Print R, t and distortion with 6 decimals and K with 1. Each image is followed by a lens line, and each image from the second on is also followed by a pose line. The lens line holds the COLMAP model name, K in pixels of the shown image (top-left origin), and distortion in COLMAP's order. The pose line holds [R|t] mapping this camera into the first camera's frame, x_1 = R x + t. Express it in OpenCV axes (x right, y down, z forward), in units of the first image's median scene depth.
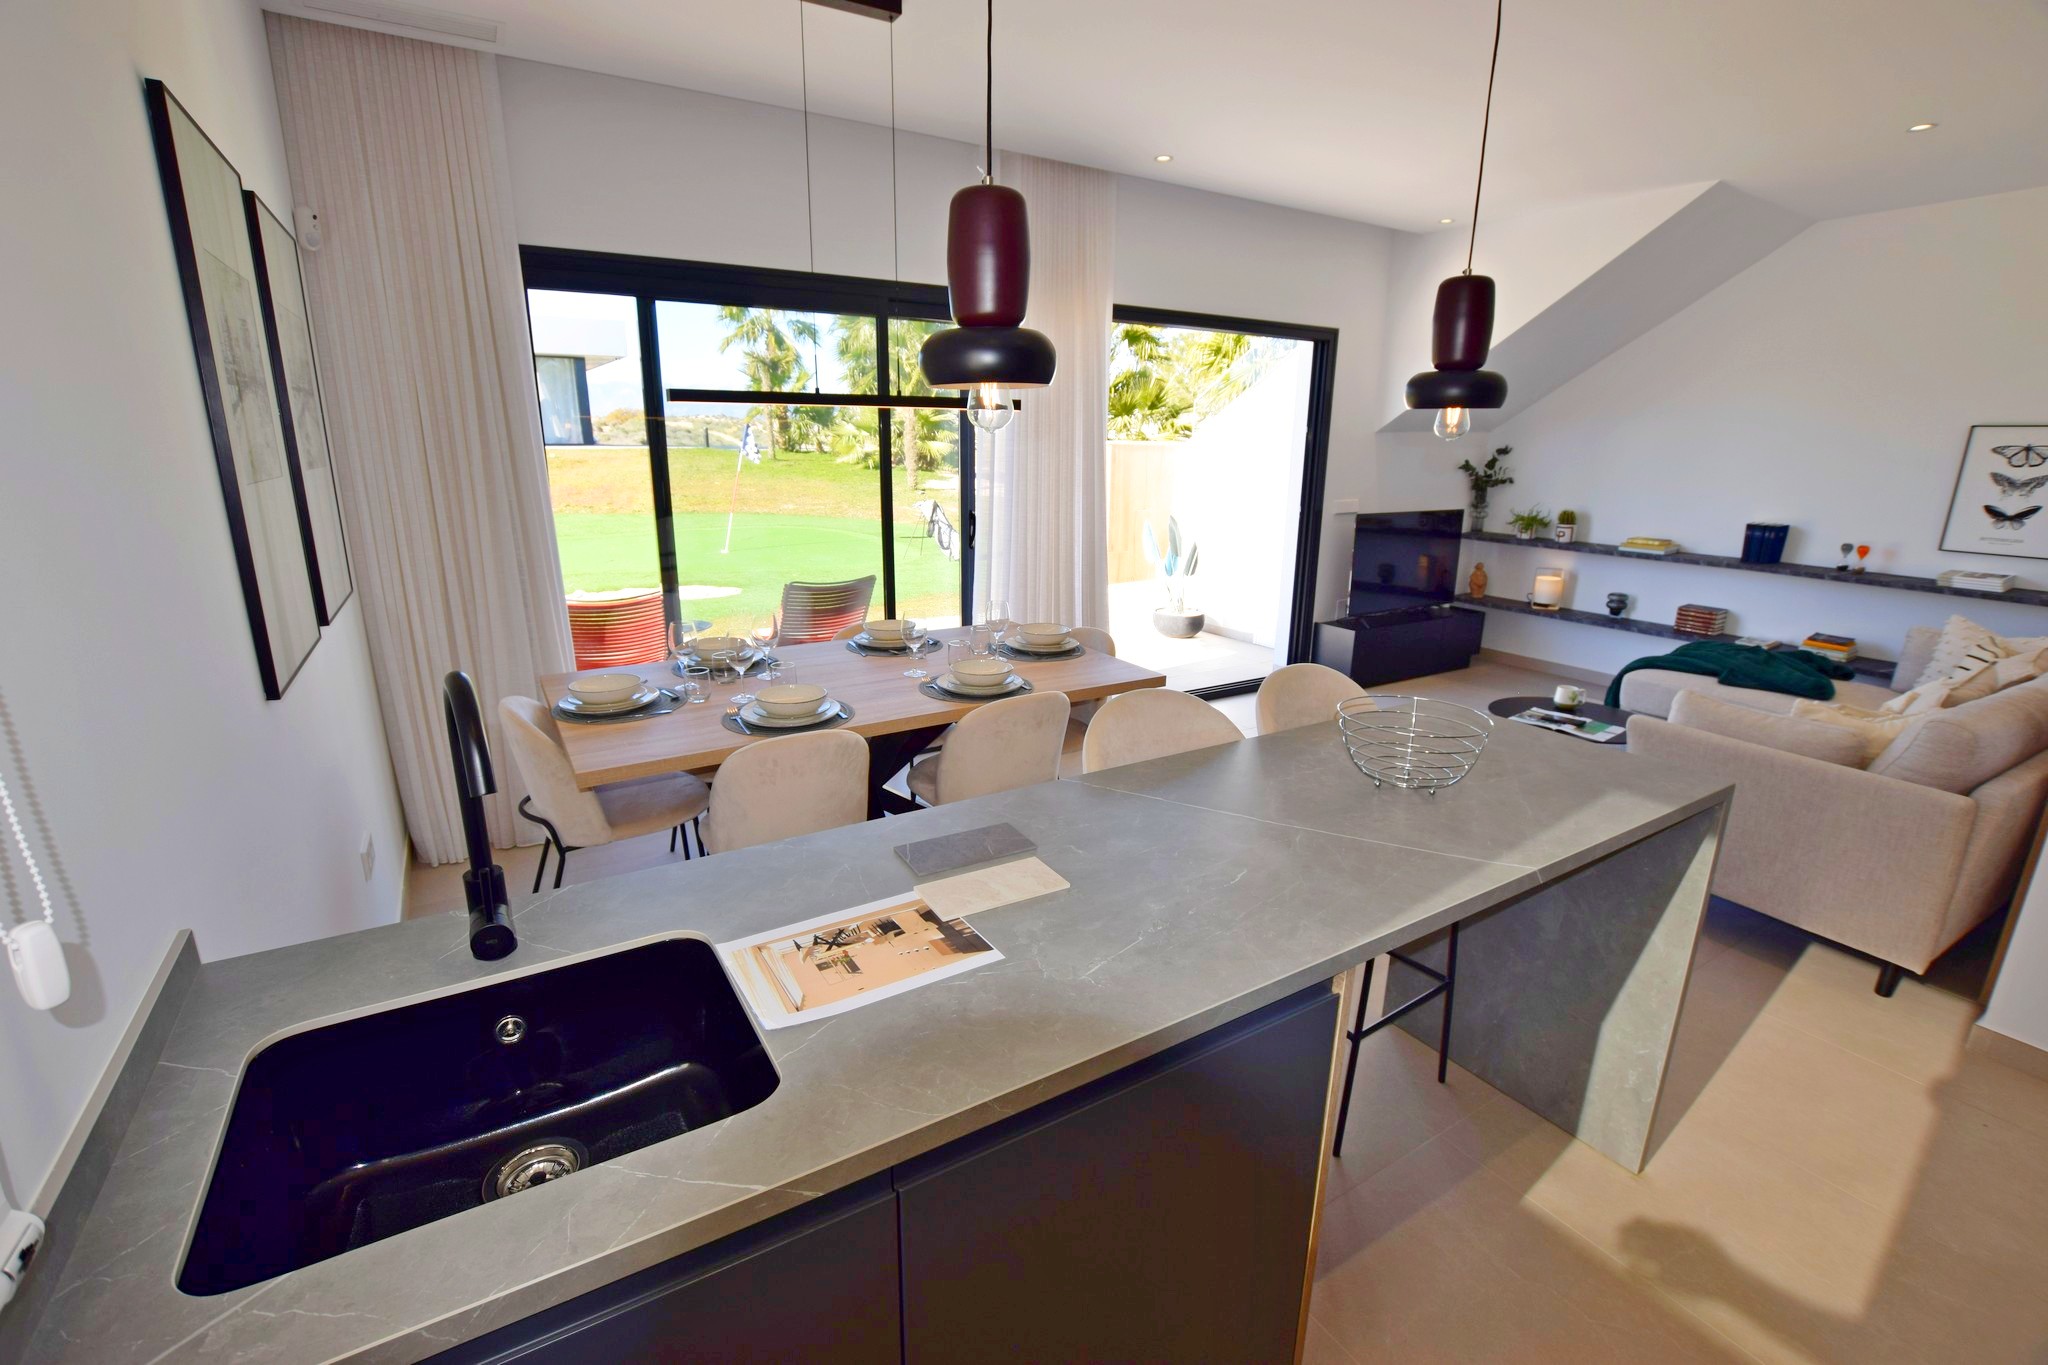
lens RADIAL K [[902.7, 0, 1022.6], [0, 902.7, 681.4], [0, 0, 1]] dist [-0.032901, 0.006204]
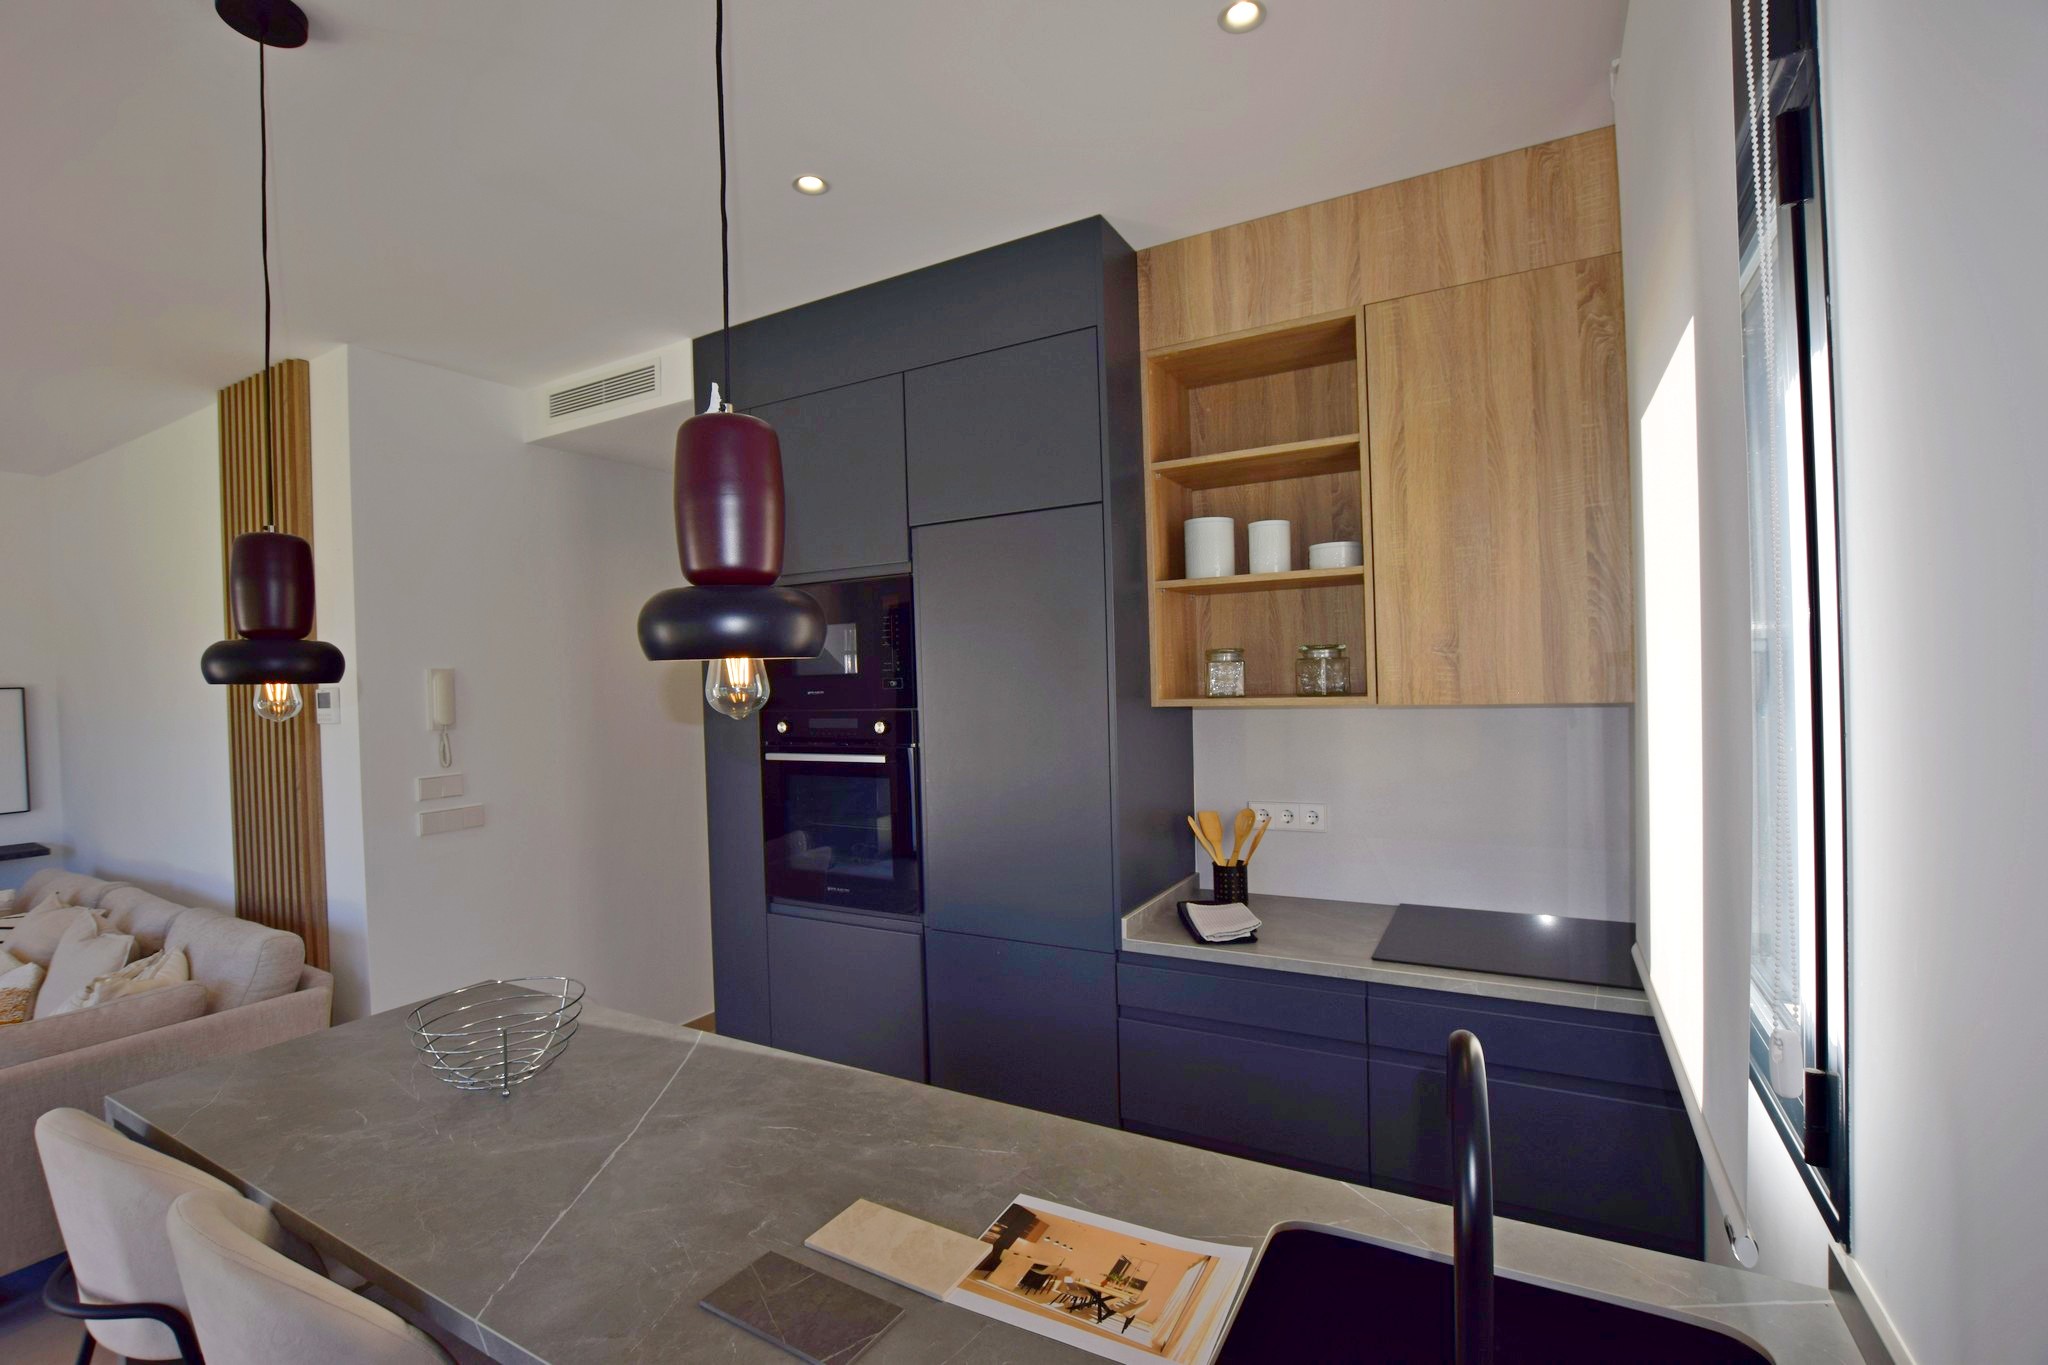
lens RADIAL K [[902.7, 0, 1023.1], [0, 902.7, 681.0], [0, 0, 1]] dist [-0.032901, 0.006204]
pose [[-0.484190, -0.002219, 0.874960, -0.227369], [0.256757, 0.955611, 0.144509, -0.099931], [-0.836443, 0.294622, -0.462128, 0.322124]]
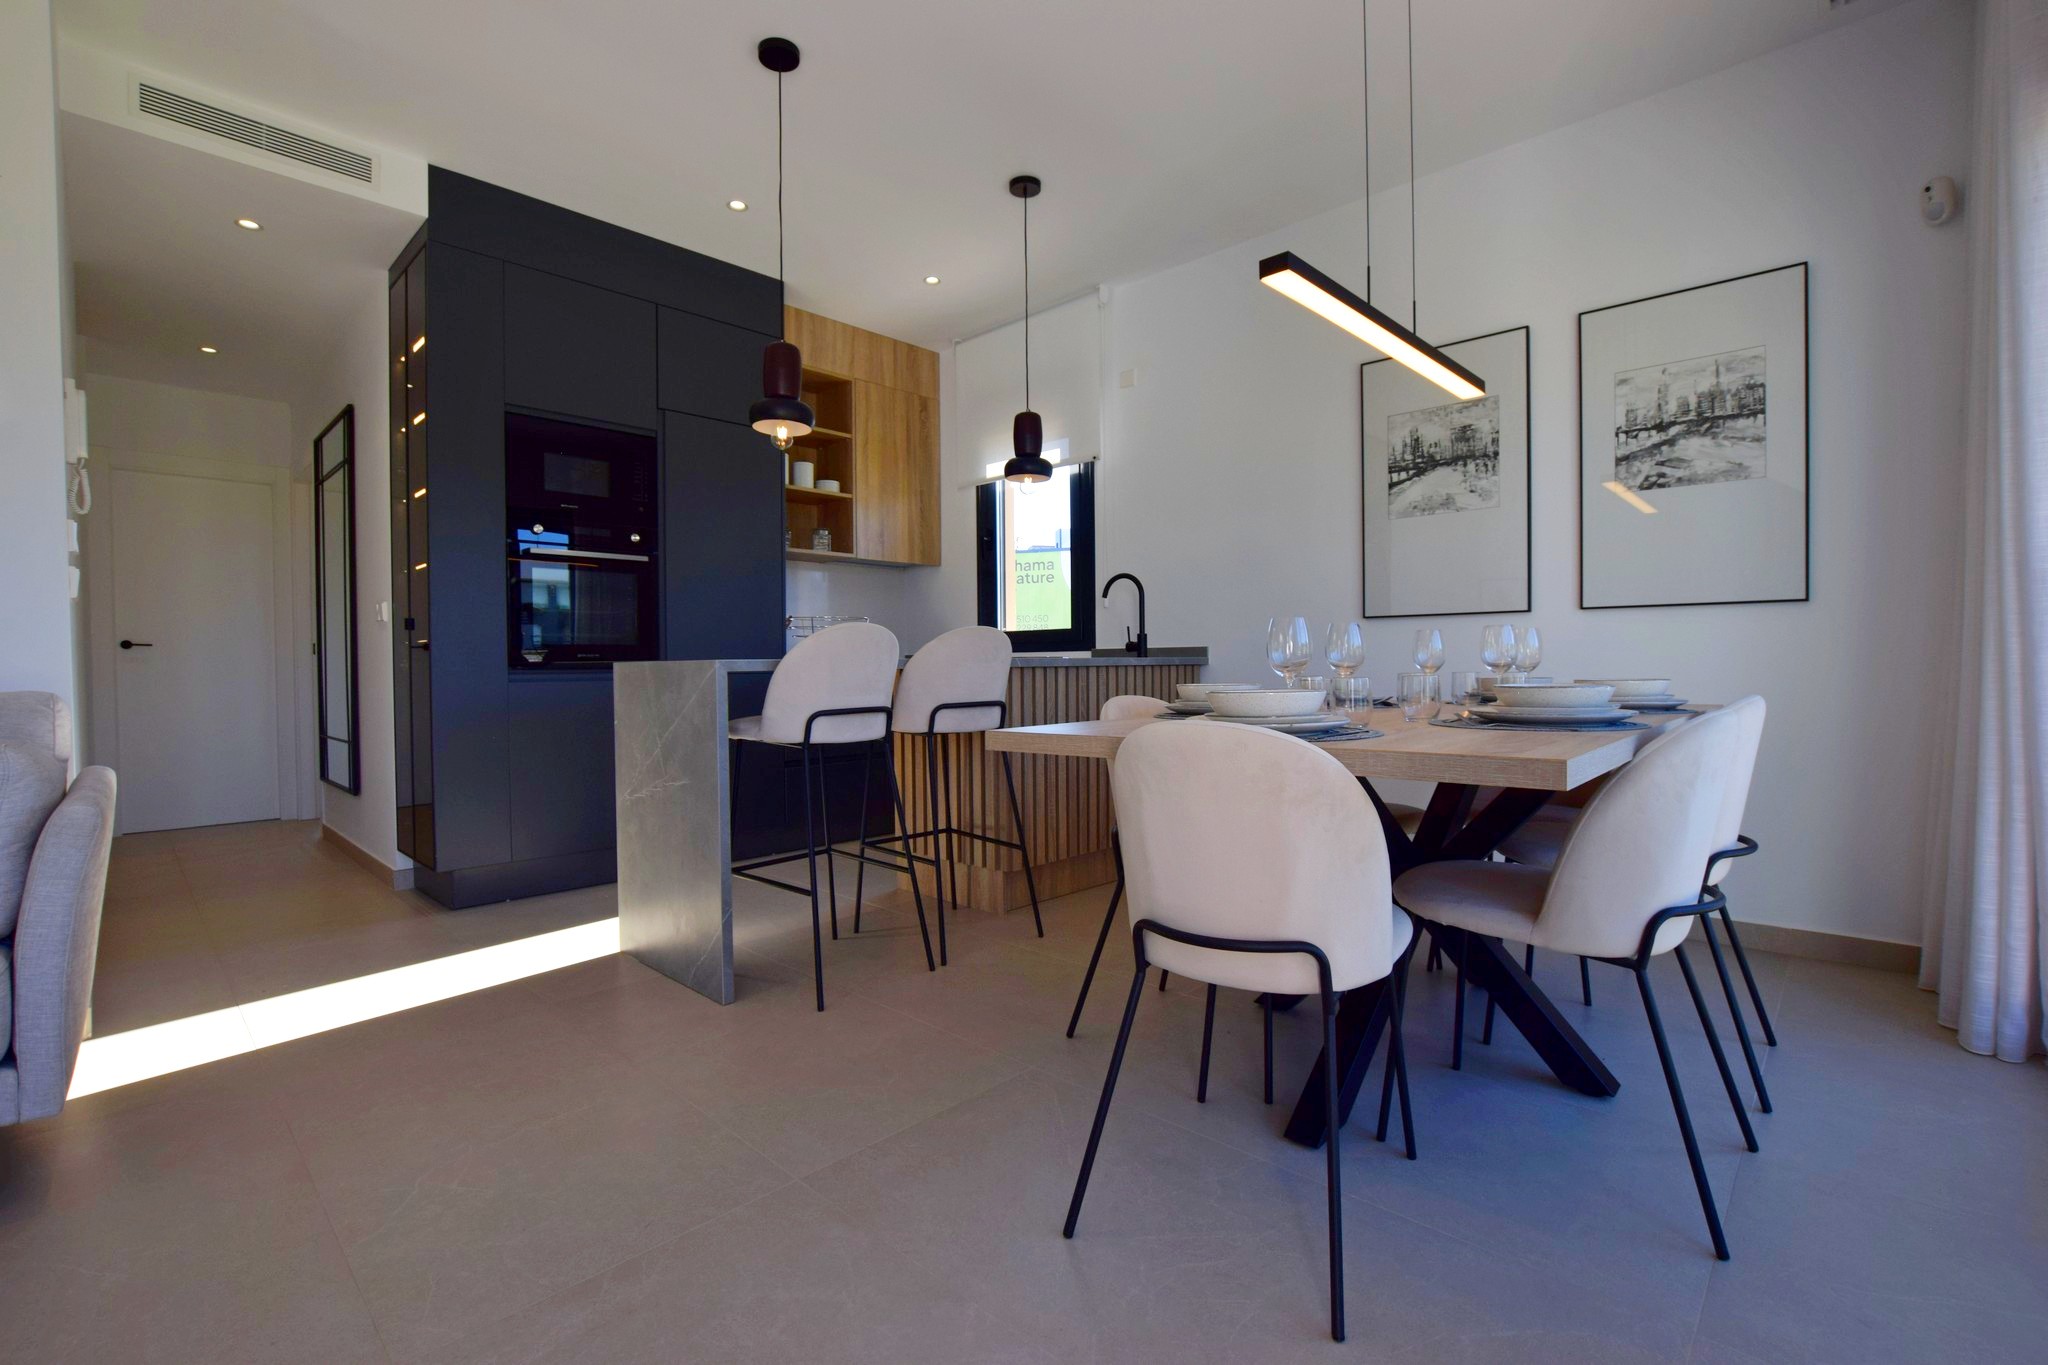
lens RADIAL K [[902.7, 0, 1020.4], [0, 902.7, 682.0], [0, 0, 1]] dist [-0.032901, 0.006204]
pose [[-0.967123, 0.004810, -0.254263, 0.196111], [-0.066310, 0.960465, 0.270388, -0.131788], [0.245511, 0.278359, -0.928569, 1.048277]]
